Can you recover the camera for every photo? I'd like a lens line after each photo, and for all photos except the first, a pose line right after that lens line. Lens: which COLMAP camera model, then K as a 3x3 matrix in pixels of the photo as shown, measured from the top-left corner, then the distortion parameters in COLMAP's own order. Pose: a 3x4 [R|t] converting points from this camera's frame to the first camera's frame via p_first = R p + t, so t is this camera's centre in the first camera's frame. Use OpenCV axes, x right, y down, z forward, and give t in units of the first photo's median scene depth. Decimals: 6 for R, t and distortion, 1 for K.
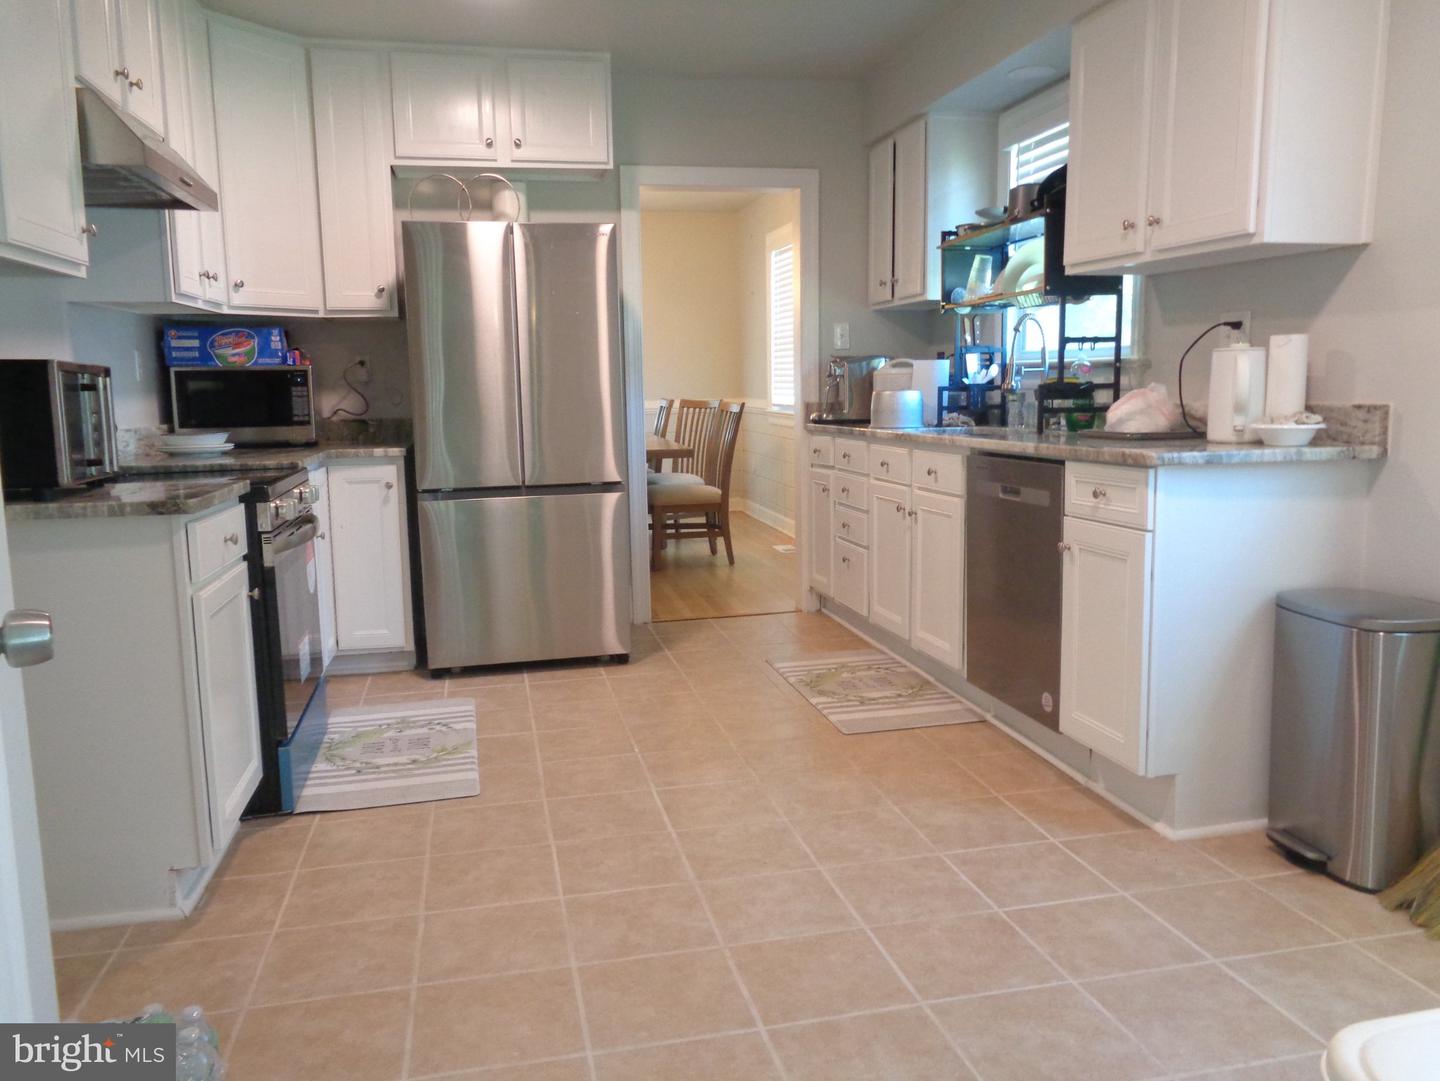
lens RADIAL K [[1077.1, 0, 721.9], [0, 1077.1, 530.7], [0, 0, 1]] dist [0.001253, 0.004707]
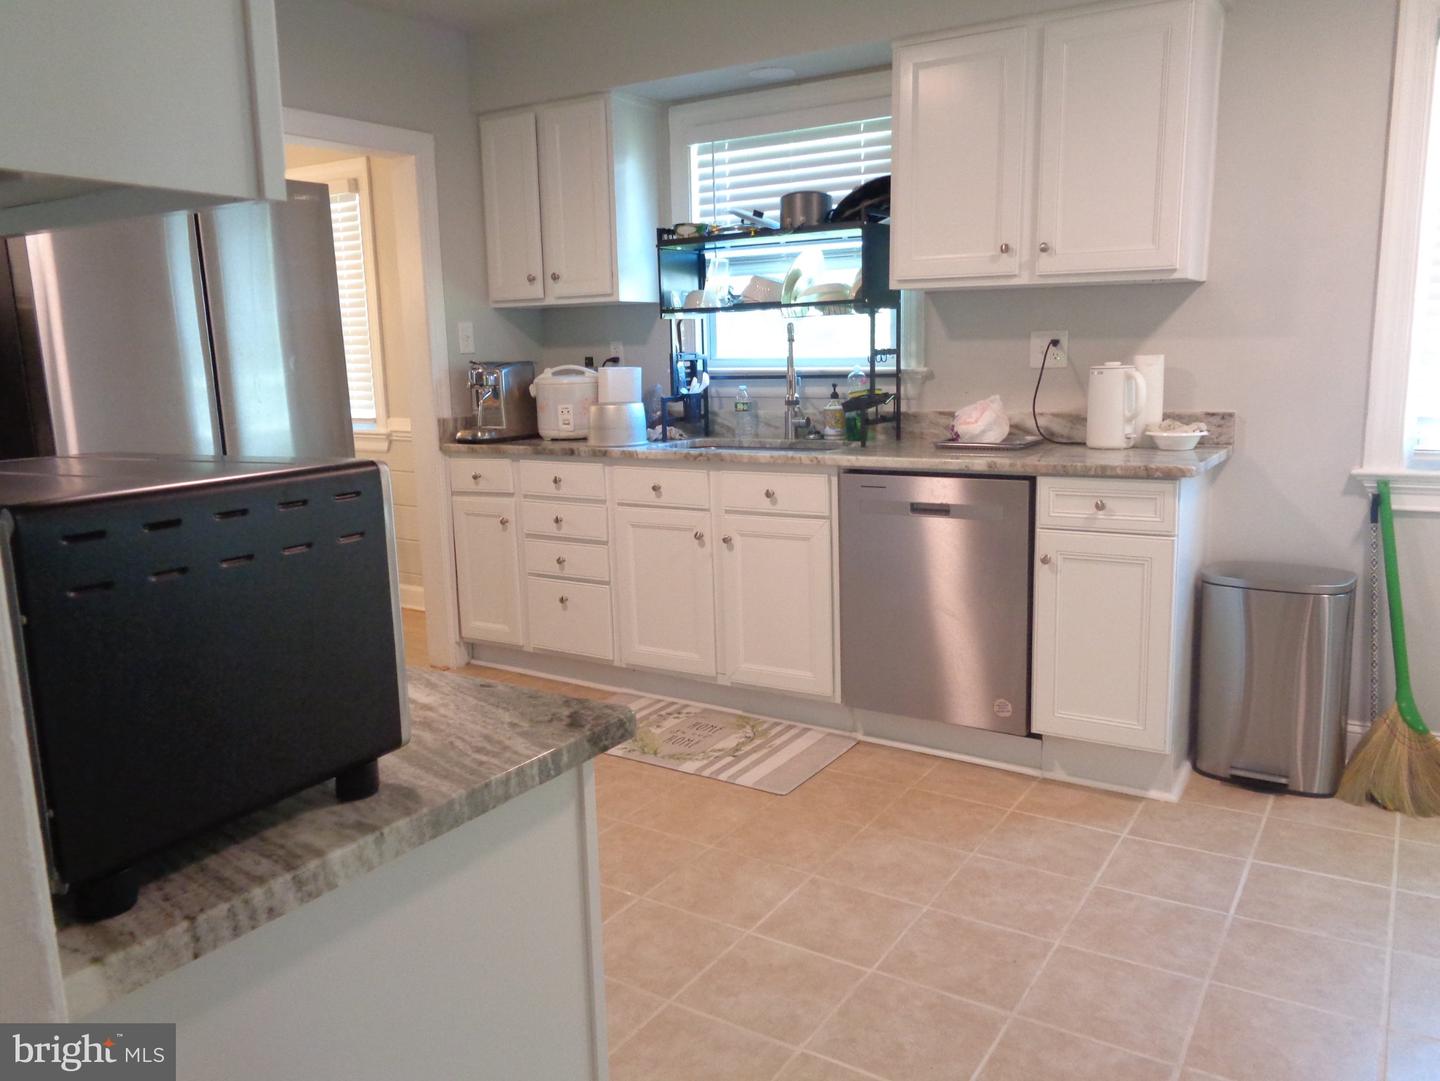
lens RADIAL K [[1081.2, 0, 716.1], [0, 1081.2, 534.2], [0, 0, 1]] dist [0.002637, 0.003856]
pose [[0.715136, -0.120412, 0.688536, -0.578251], [0.106578, 0.992316, 0.062842, -0.099450], [-0.690812, 0.028443, 0.722475, 0.425571]]
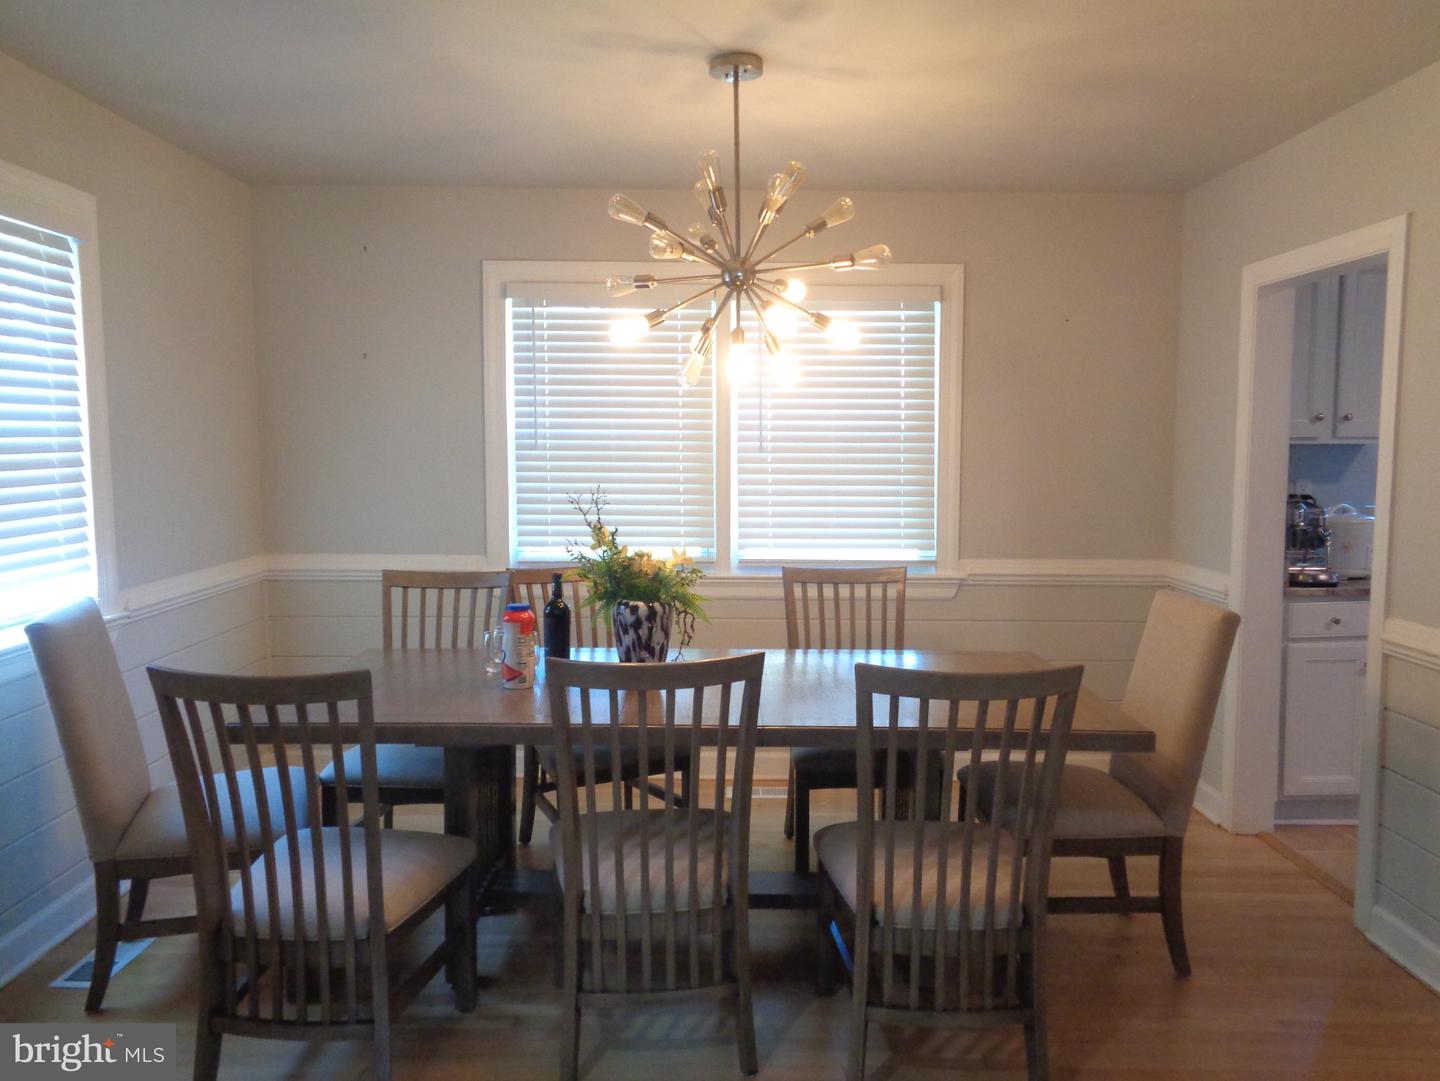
lens RADIAL K [[1077.1, 0, 721.9], [0, 1077.1, 530.7], [0, 0, 1]] dist [0.001253, 0.004707]
pose [[0.206252, -0.066500, 0.976237, -1.293273], [0.130268, 0.990673, 0.039961, -0.388226], [-0.969789, 0.118930, 0.212991, 2.123119]]
